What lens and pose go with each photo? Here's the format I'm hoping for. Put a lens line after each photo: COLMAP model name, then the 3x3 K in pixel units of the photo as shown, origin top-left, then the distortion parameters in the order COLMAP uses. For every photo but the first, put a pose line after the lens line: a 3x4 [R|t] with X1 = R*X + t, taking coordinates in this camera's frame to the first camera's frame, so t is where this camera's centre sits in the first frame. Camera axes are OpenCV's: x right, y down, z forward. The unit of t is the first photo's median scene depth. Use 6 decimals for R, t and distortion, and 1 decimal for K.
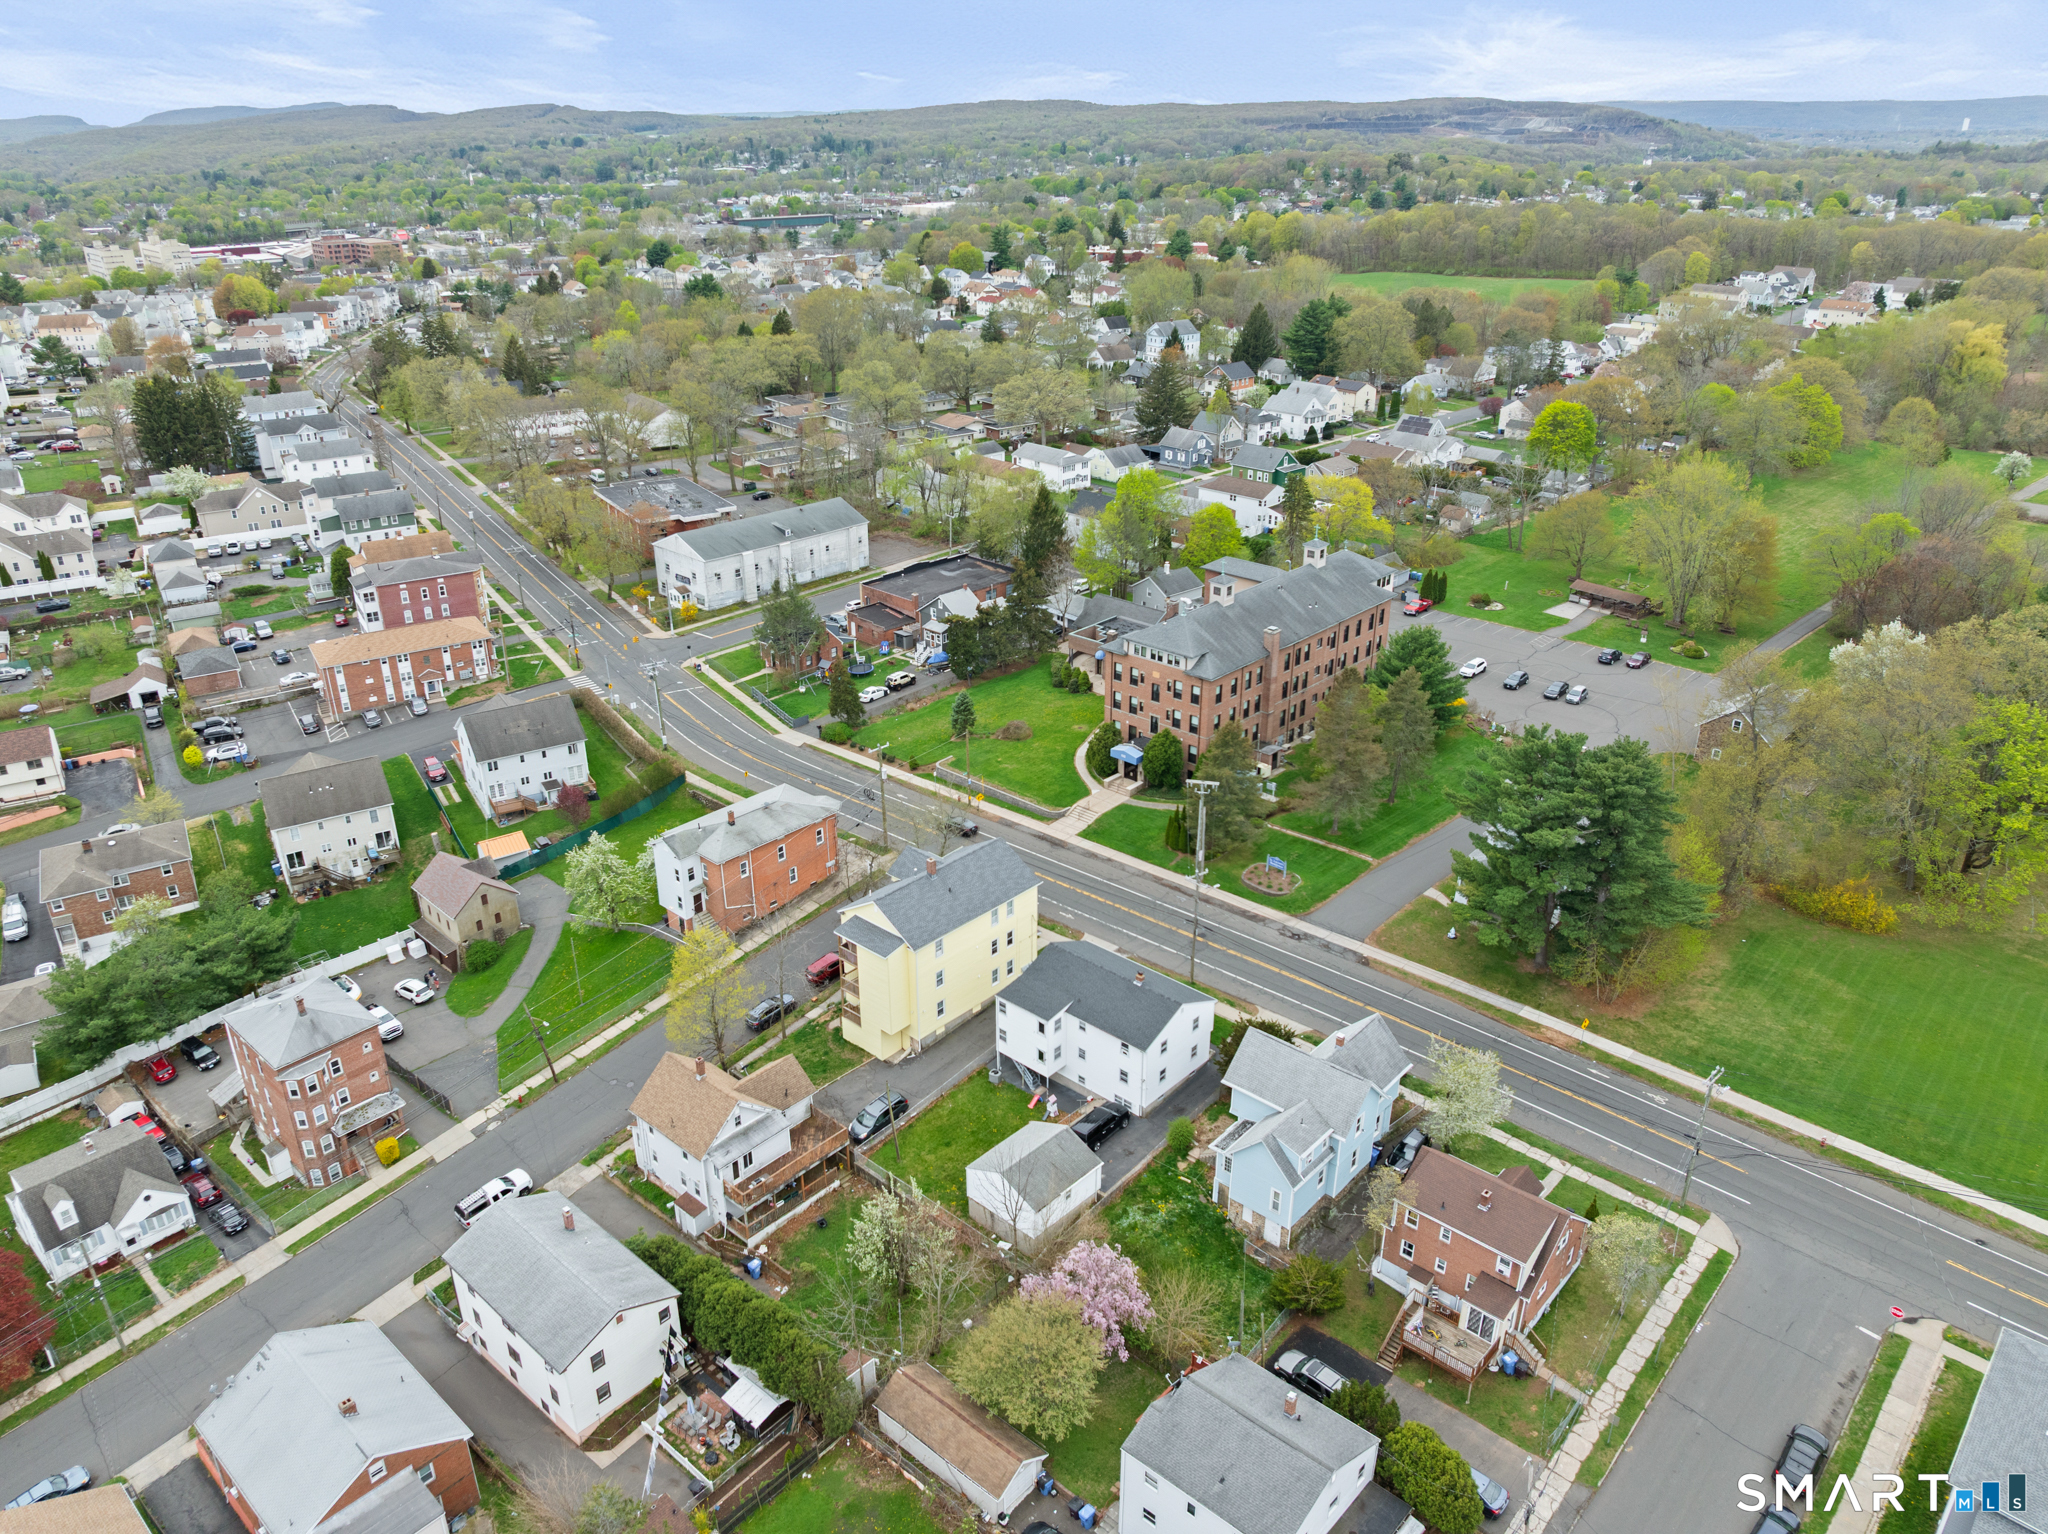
lens RADIAL K [[1454.4, 0, 1020.7], [0, 1454.4, 760.4], [0, 0, 1]] dist [-0.037772, 0.005449]
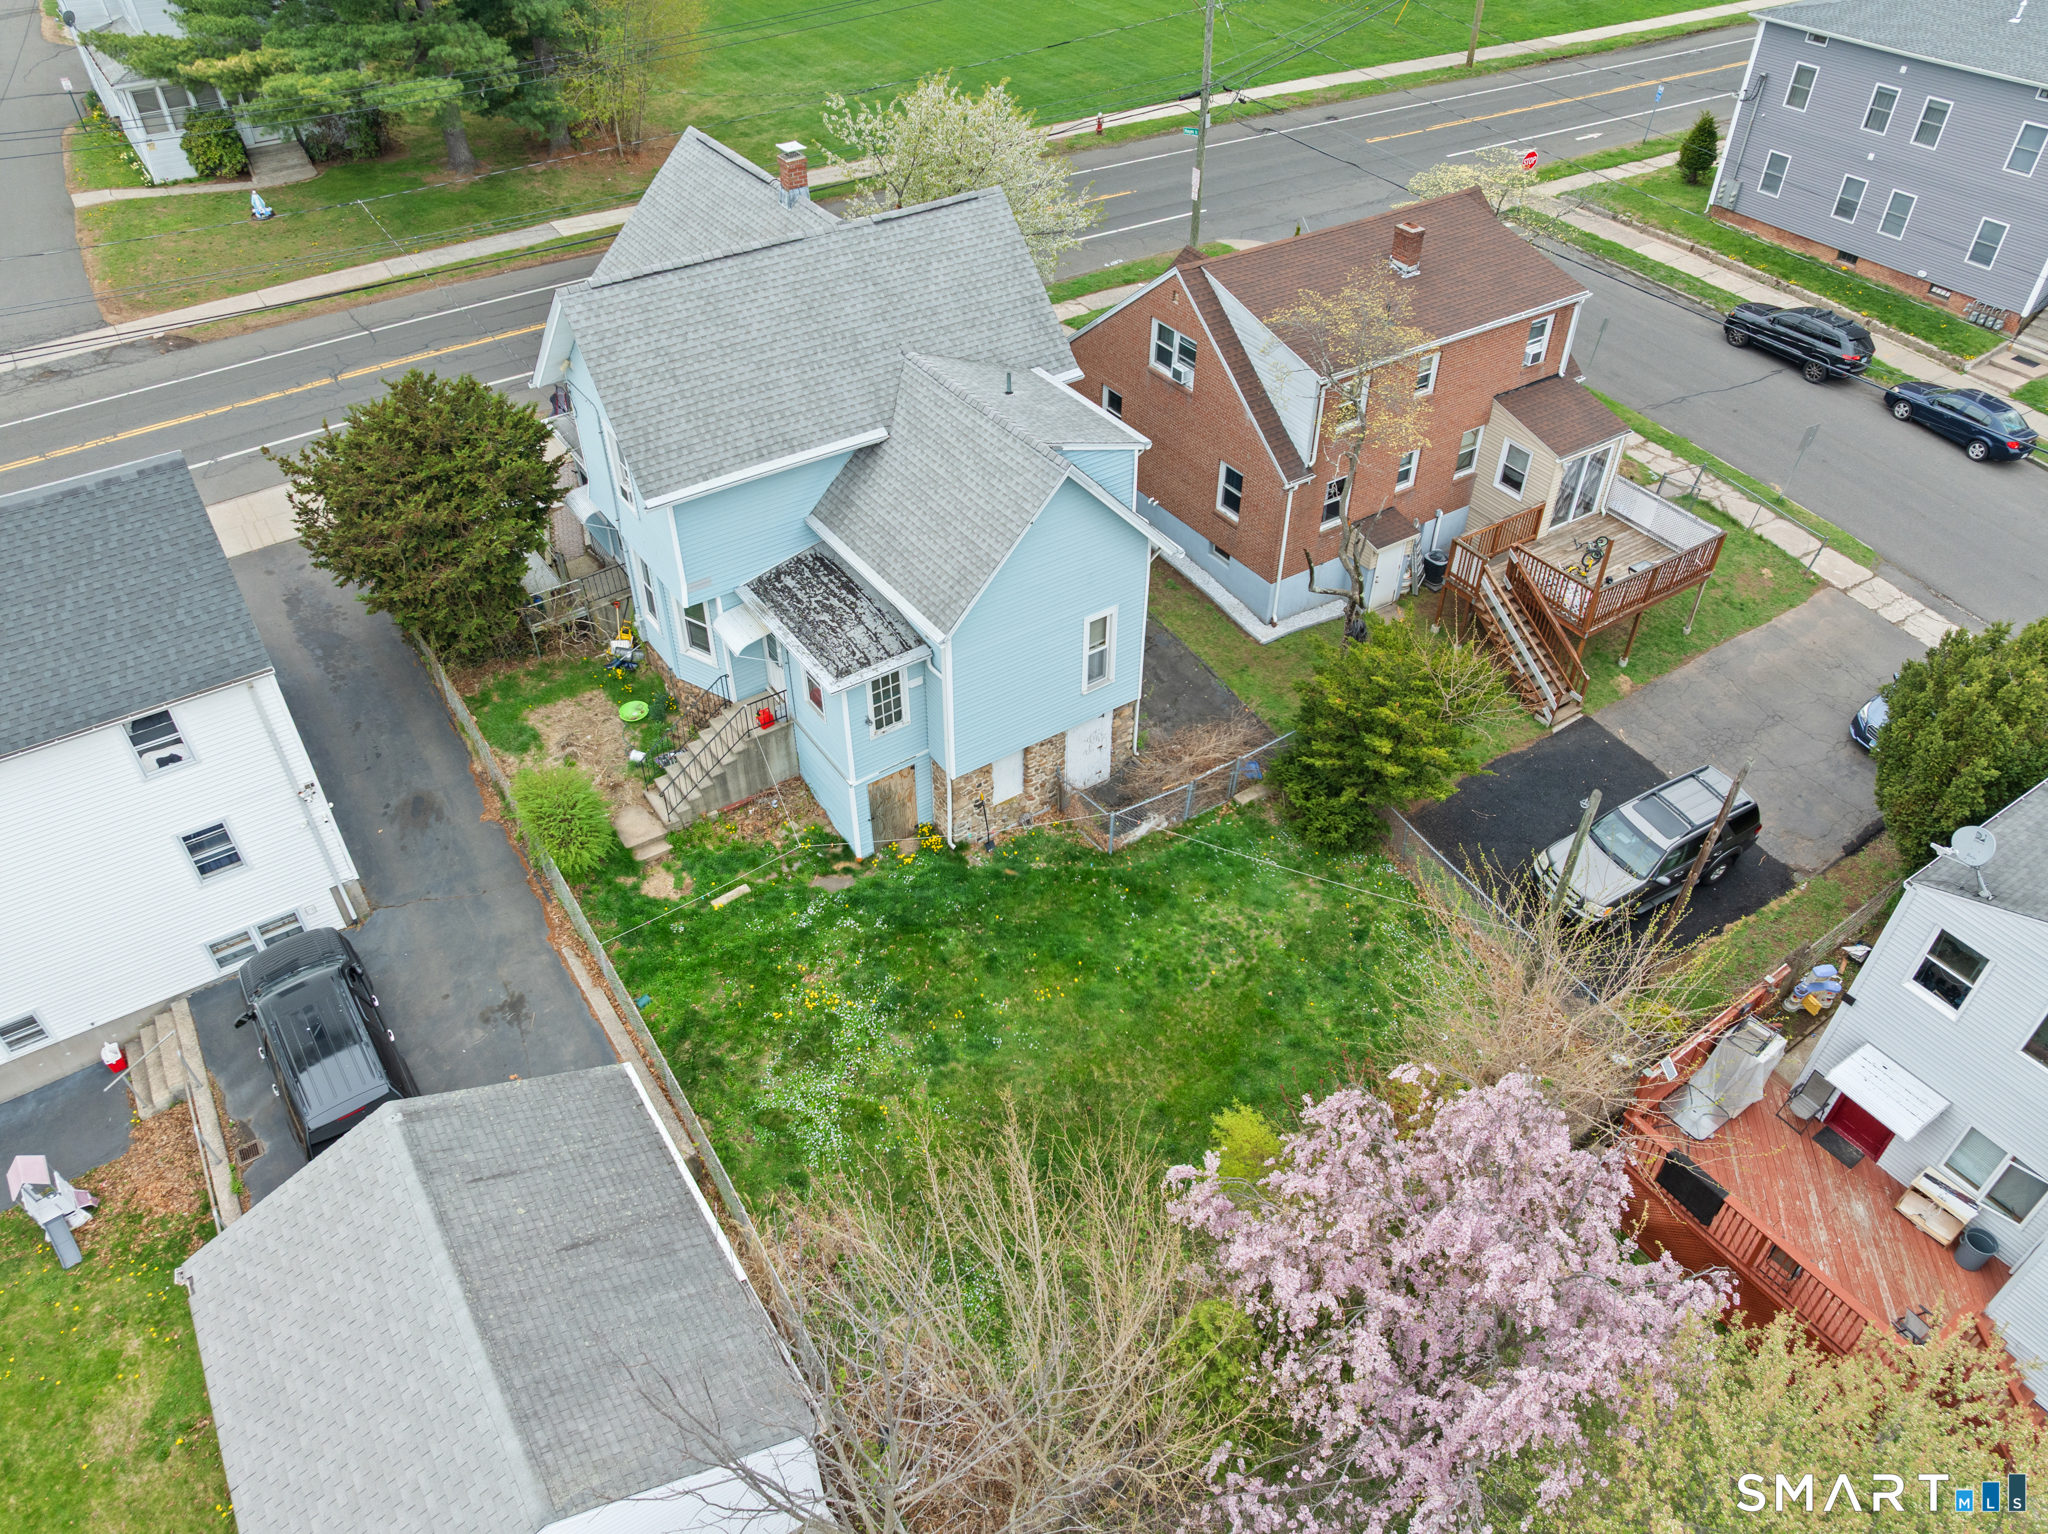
lens RADIAL K [[1454.4, 0, 1020.7], [0, 1454.4, 760.4], [0, 0, 1]] dist [-0.037772, 0.005449]
pose [[0.248246, -0.629976, 0.735869, -0.063839], [0.400024, 0.758521, 0.514420, 0.144990], [-0.882244, 0.166662, 0.440306, 0.815644]]
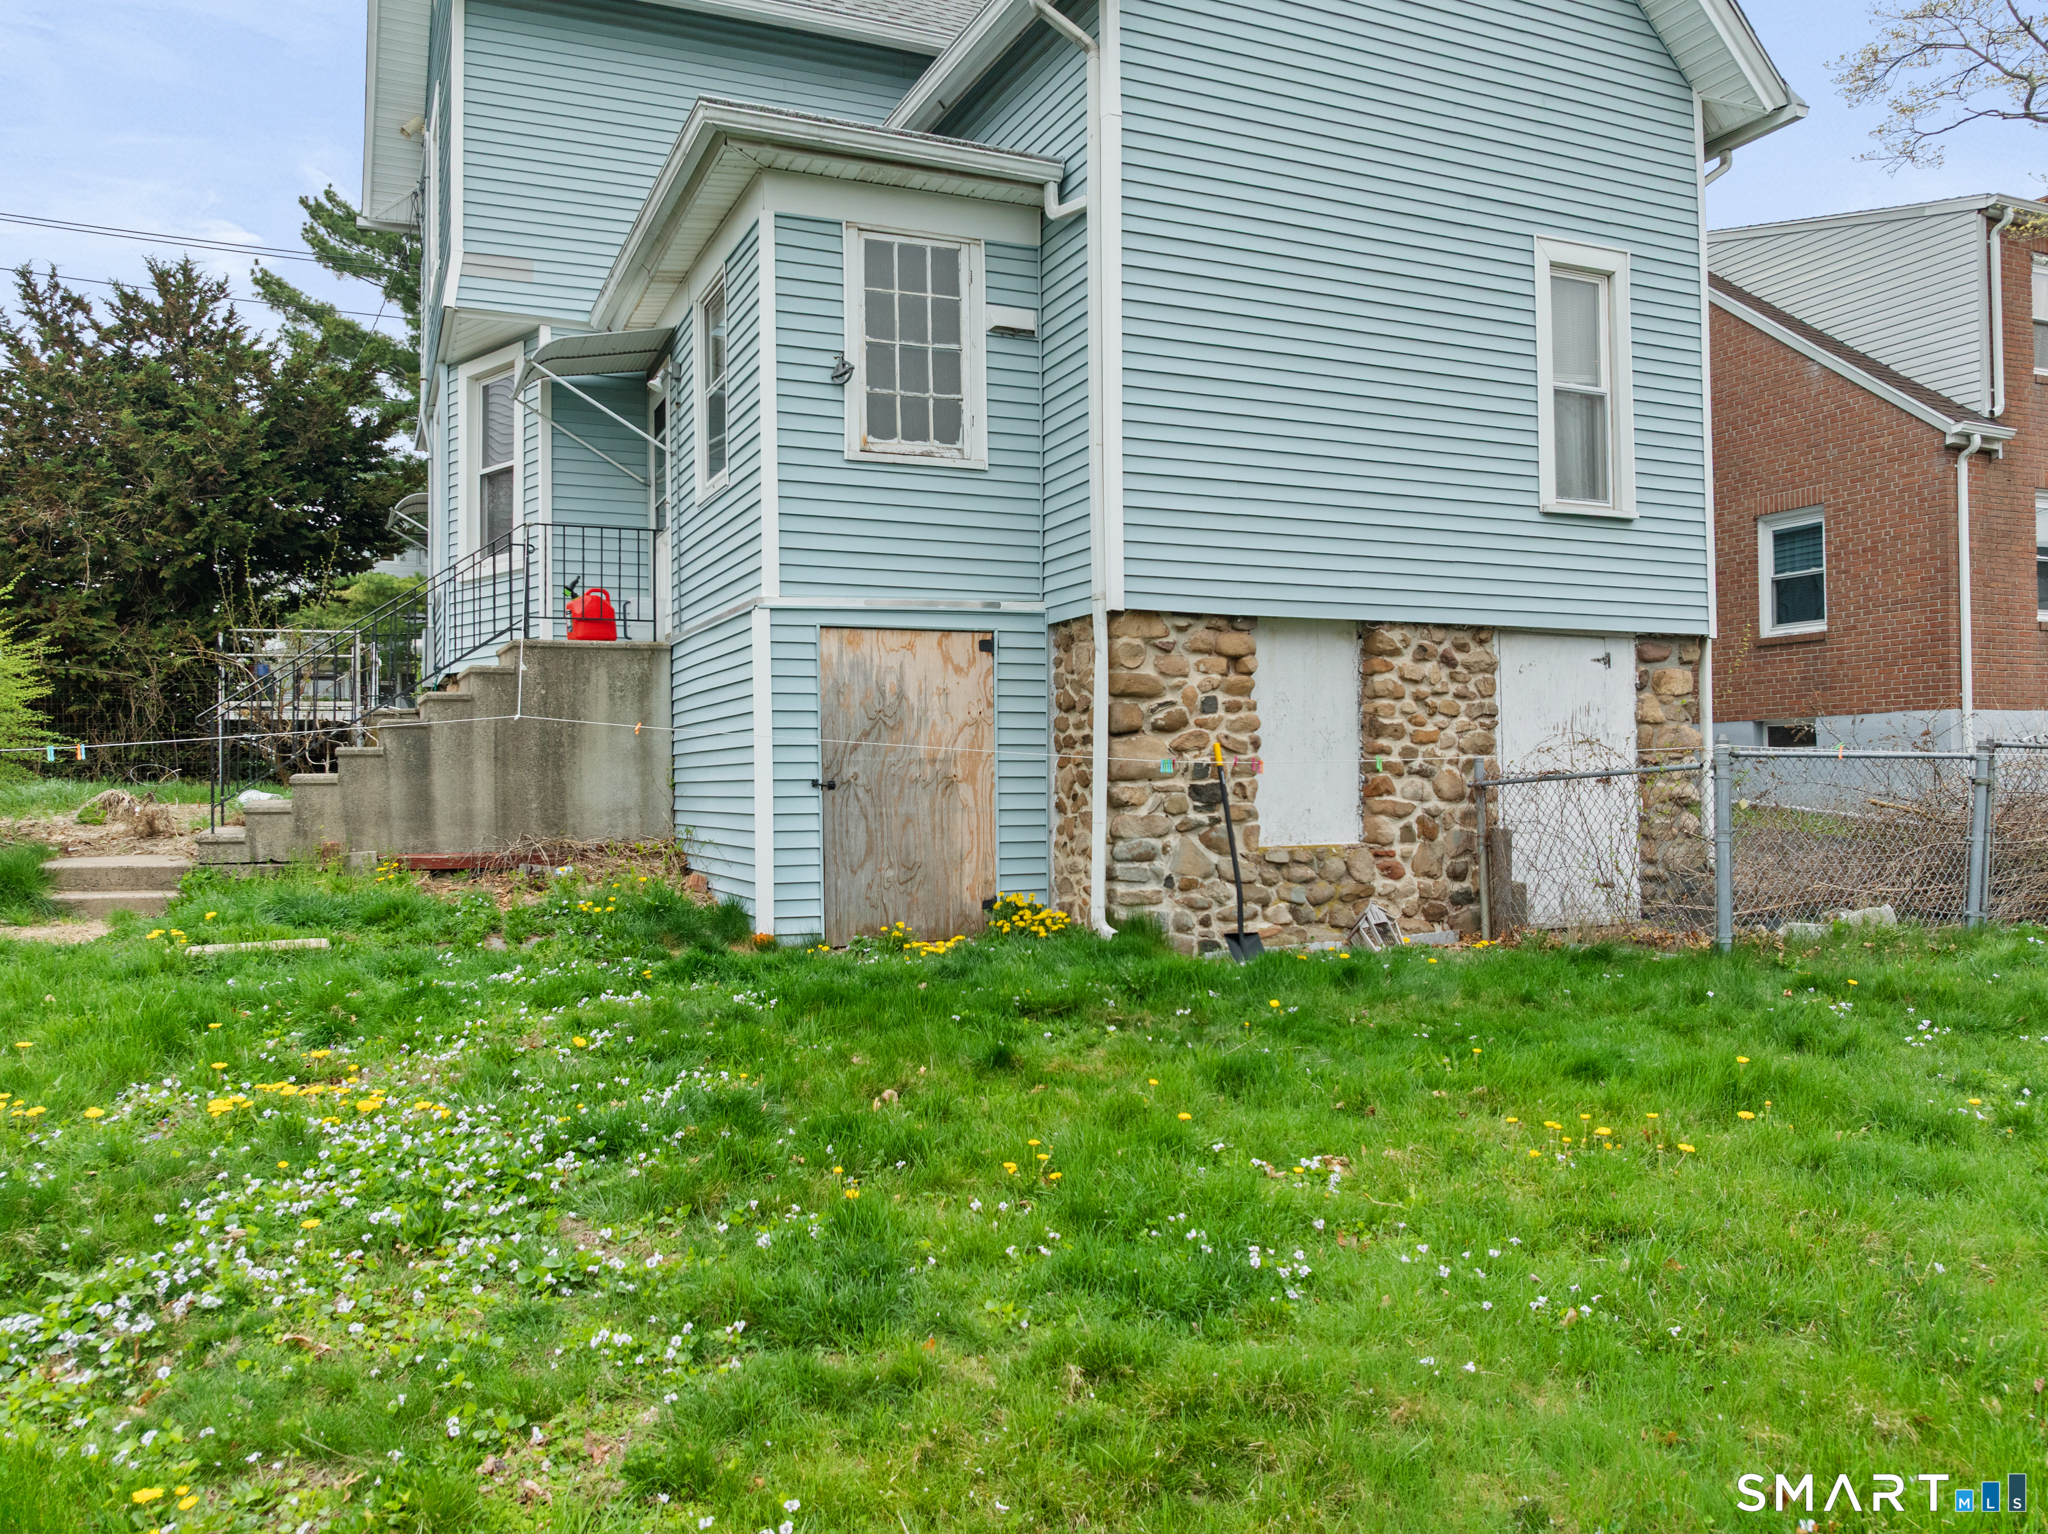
lens RADIAL K [[1454.4, 0, 1020.7], [0, 1454.4, 760.4], [0, 0, 1]] dist [-0.037772, 0.005449]
pose [[0.433622, -0.000565, 0.901094, 0.060968], [0.382767, 0.905412, -0.183627, 0.304458], [-0.815758, 0.424533, 0.392823, 0.925656]]
